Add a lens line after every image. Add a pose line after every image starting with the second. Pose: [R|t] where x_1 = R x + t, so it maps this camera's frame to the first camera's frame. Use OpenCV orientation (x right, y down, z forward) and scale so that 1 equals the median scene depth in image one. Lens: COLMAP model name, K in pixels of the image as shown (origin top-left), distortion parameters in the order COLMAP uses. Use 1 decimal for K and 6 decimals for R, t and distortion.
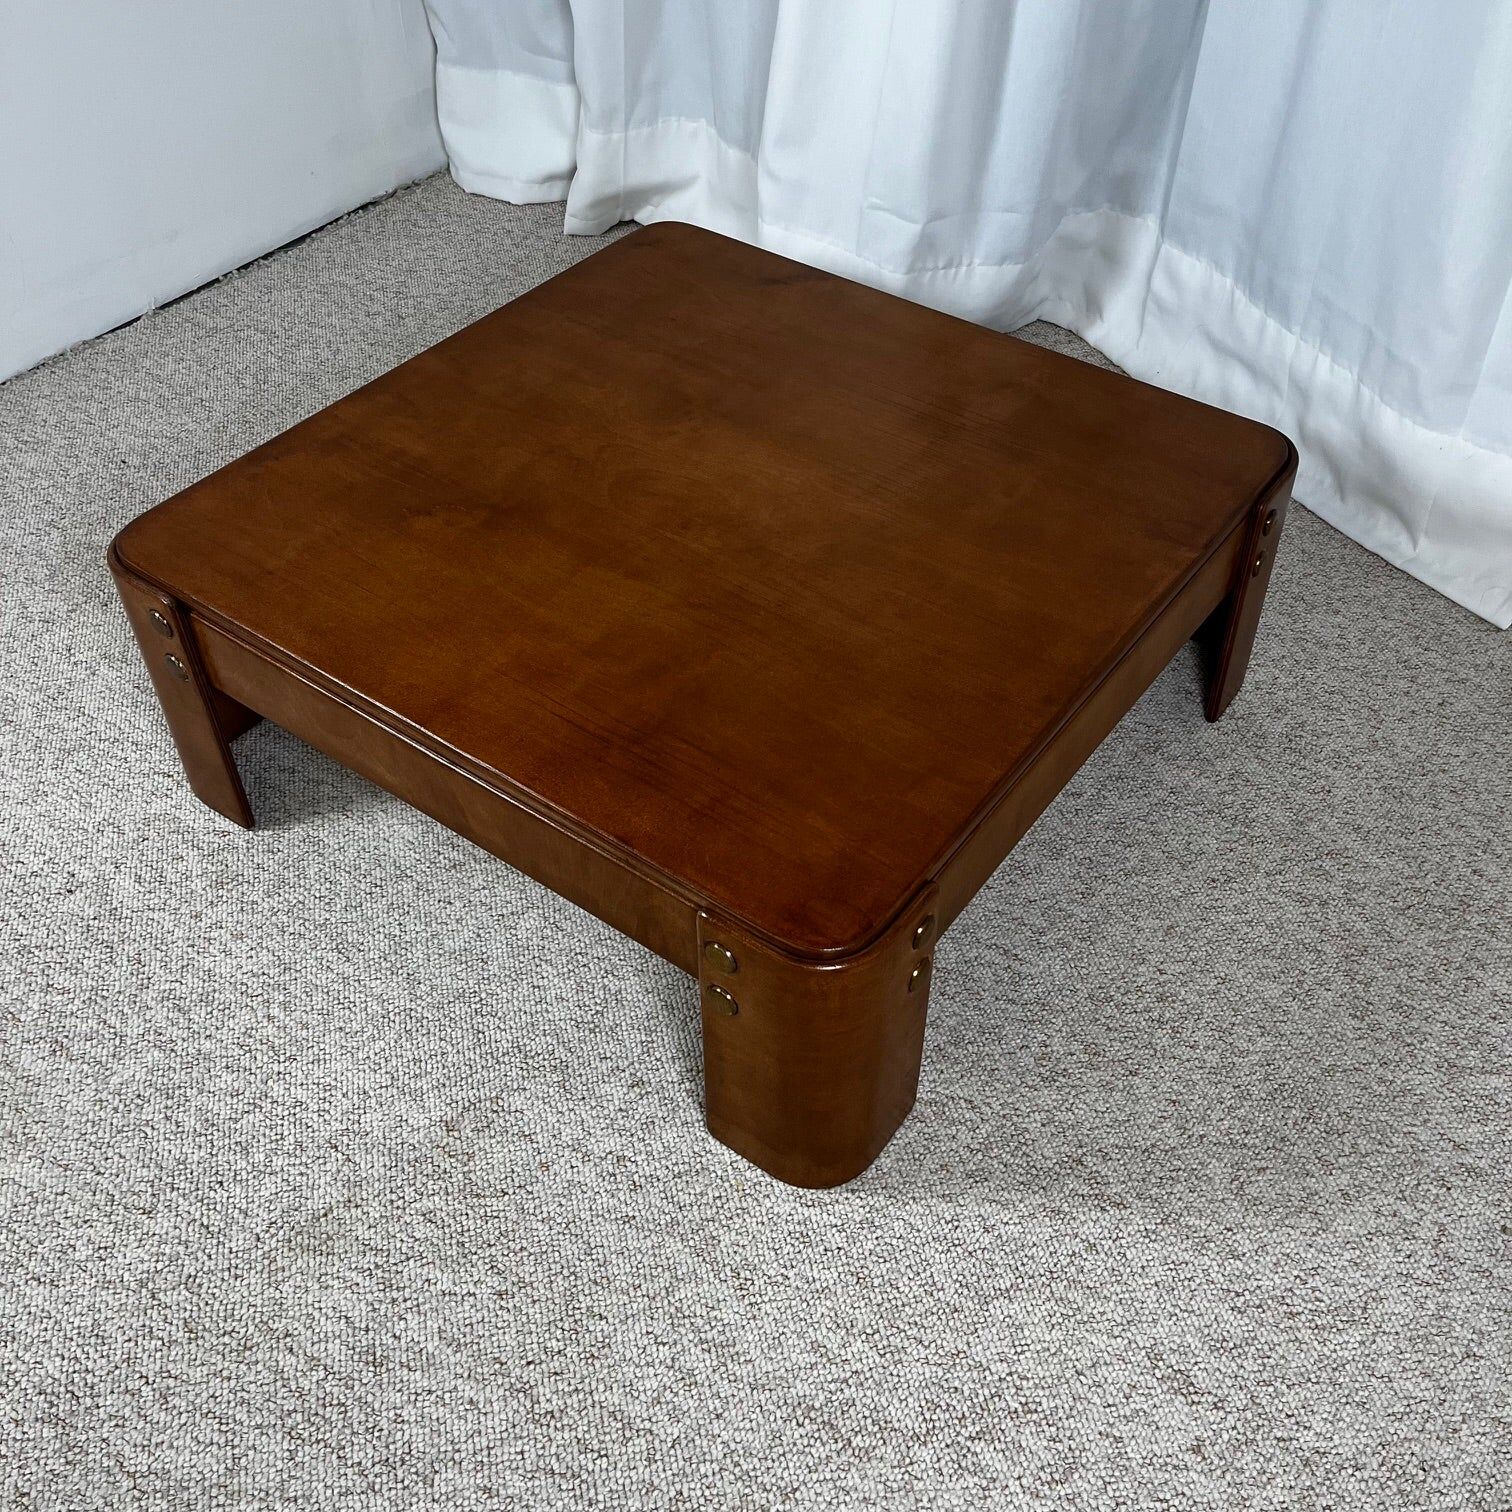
lens RADIAL K [[1540.3, 0, 765.9], [0, 1540.3, 734.2], [0, 0, 1]] dist [0.032747, 0.000000]
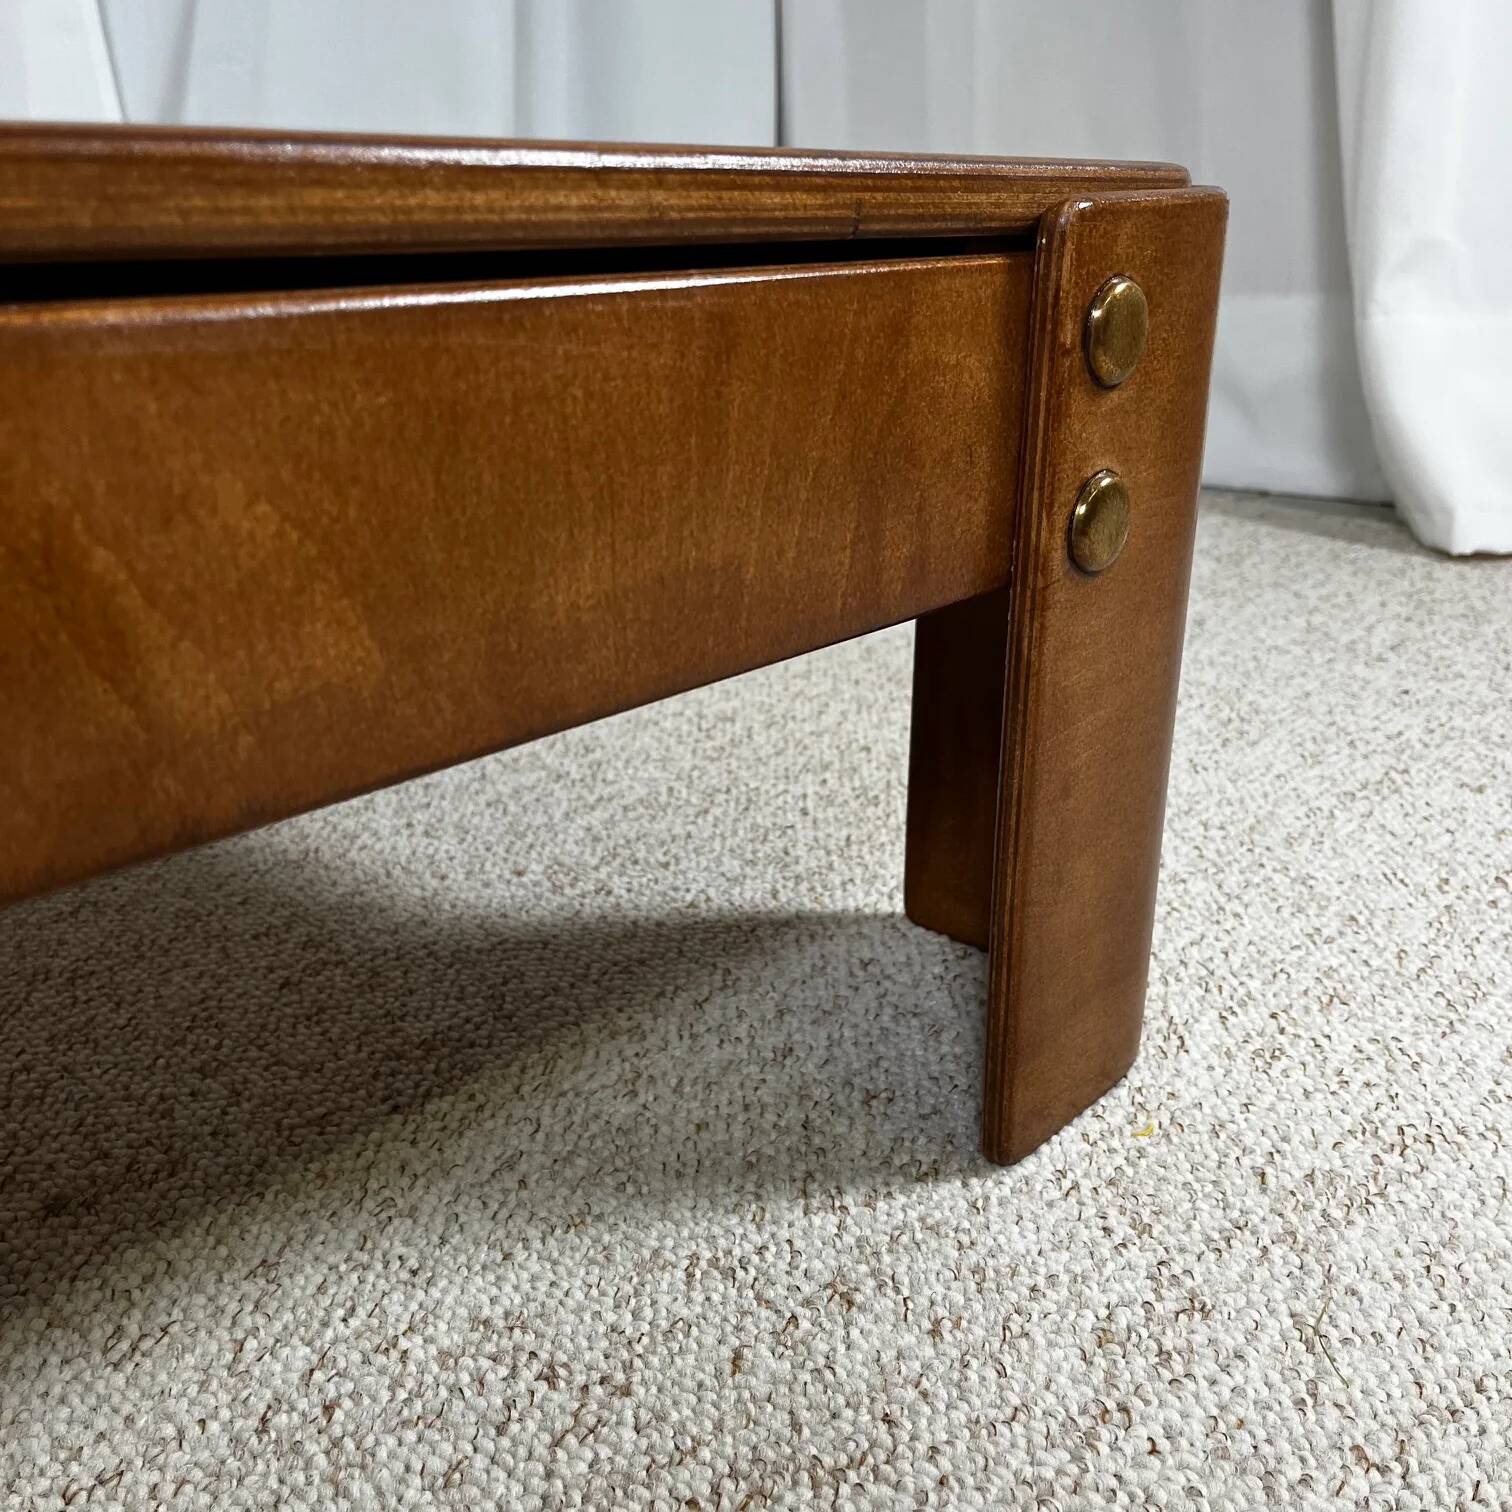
lens RADIAL K [[1556.1, 0, 760.9], [0, 1556.1, 765.0], [0, 0, 1]] dist [0.016770, 0.000000]
pose [[0.101496, -0.357831, 0.928254, -0.331211], [0.684927, 0.701848, 0.195664, 0.069537], [-0.721508, 0.615928, 0.316322, 0.797647]]
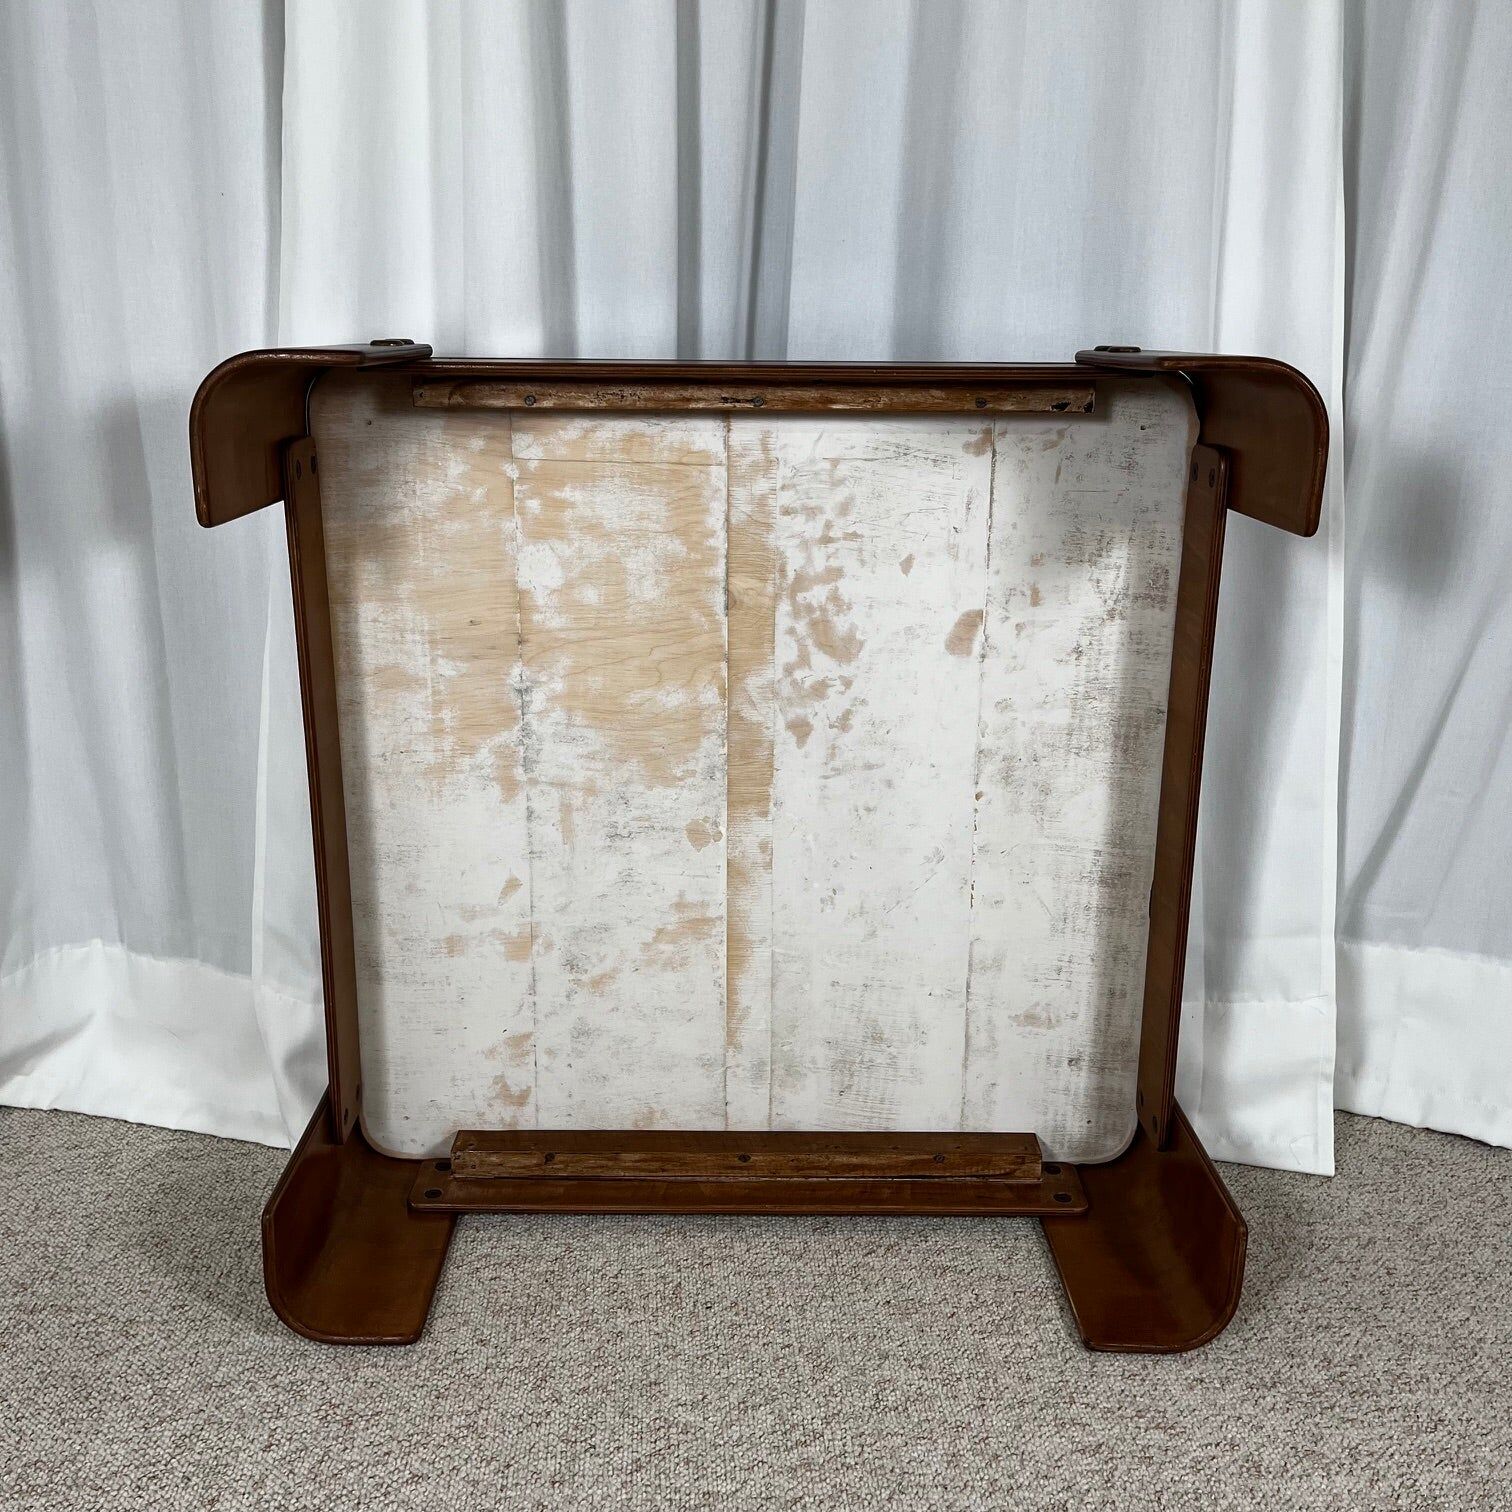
lens RADIAL K [[1556.1, 0, 749.0], [0, 1556.1, 754.4], [0, 0, 1]] dist [0.016770, 0.000000]
pose [[0.778796, -0.175617, 0.602192, -0.381027], [0.431862, 0.846373, -0.311686, -0.175769], [-0.454941, 0.502804, 0.734995, 0.444103]]
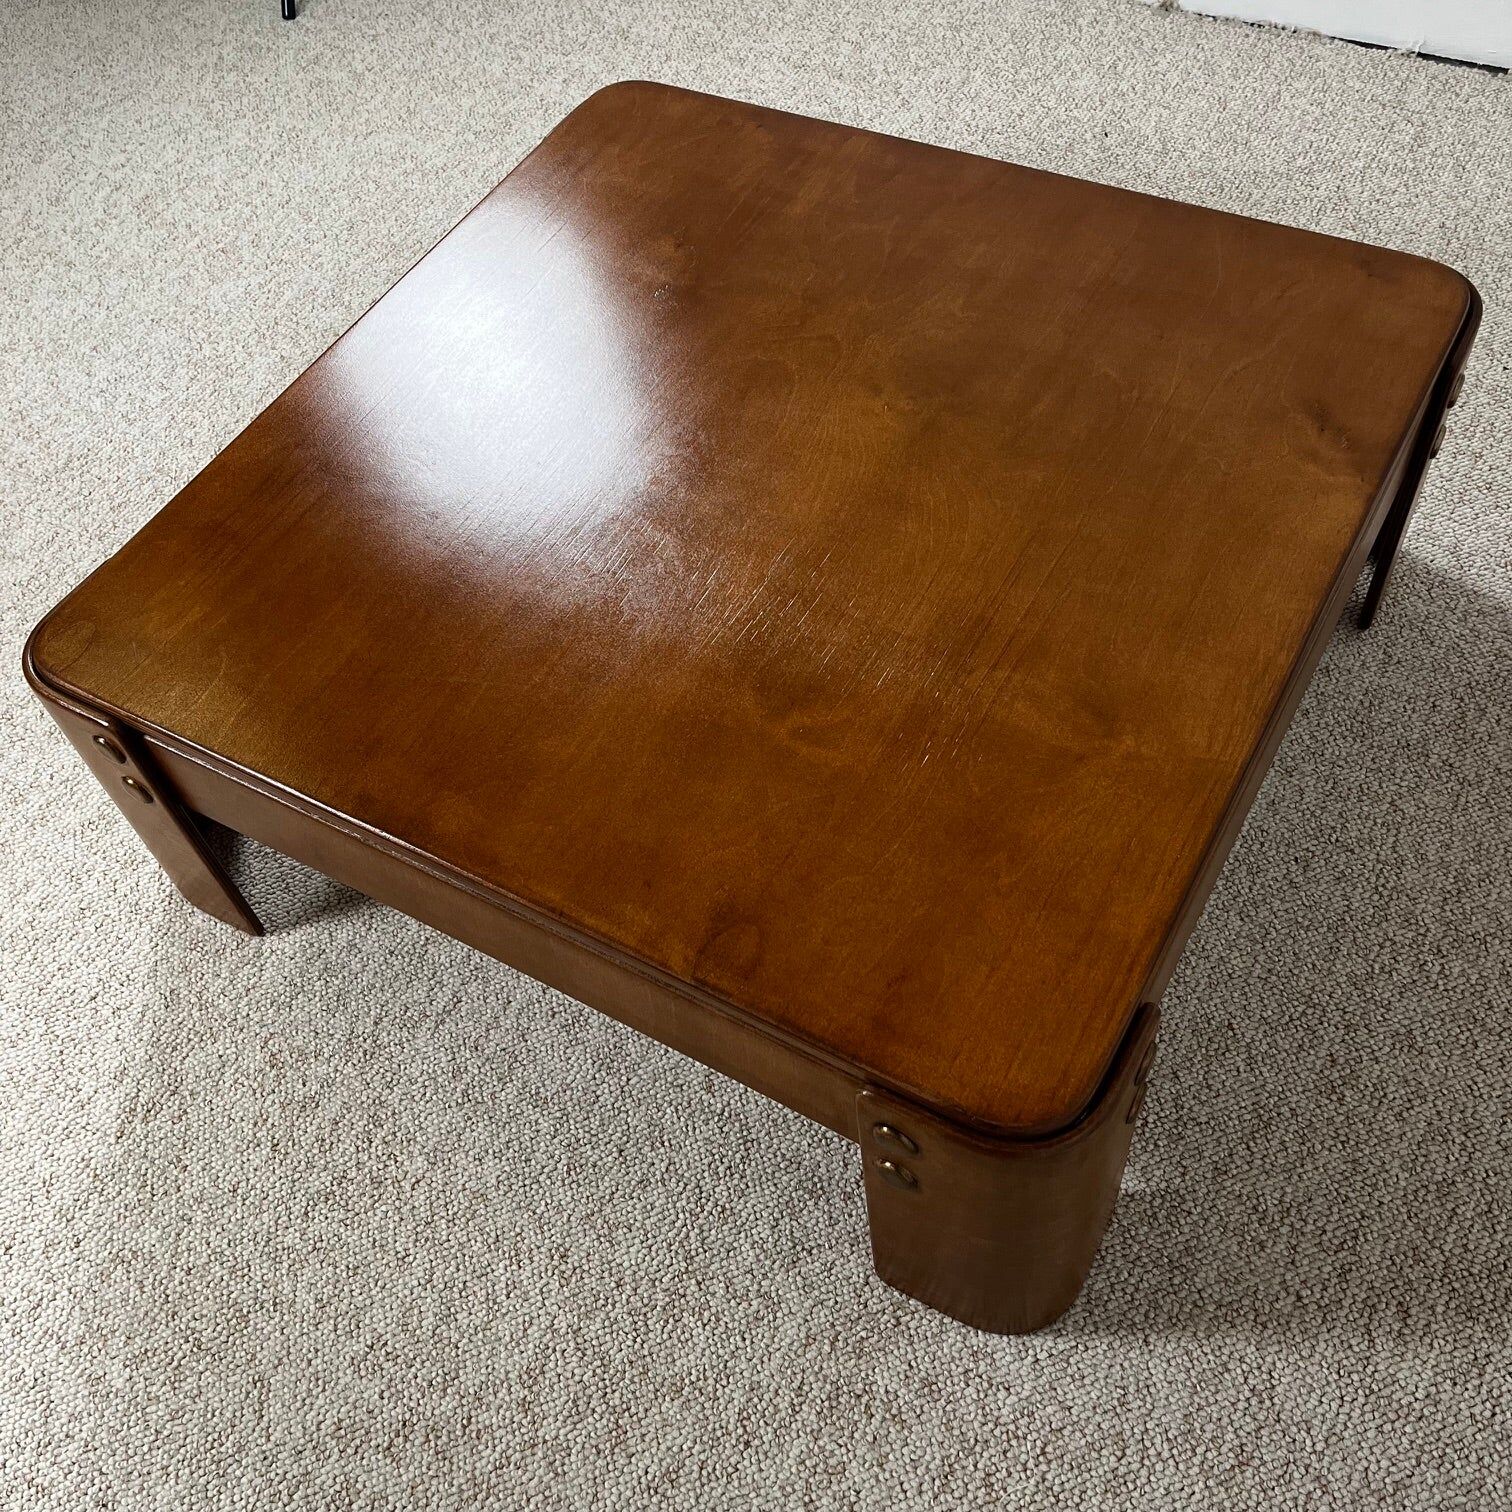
lens RADIAL K [[1540.3, 0, 745.6], [0, 1540.3, 745.5], [0, 0, 1]] dist [0.032747, 0.000000]
pose [[0.106783, 0.788624, -0.605532, 0.590746], [-0.617708, 0.529844, 0.581121, -0.553156], [0.779124, 0.311989, 0.543718, 0.626994]]
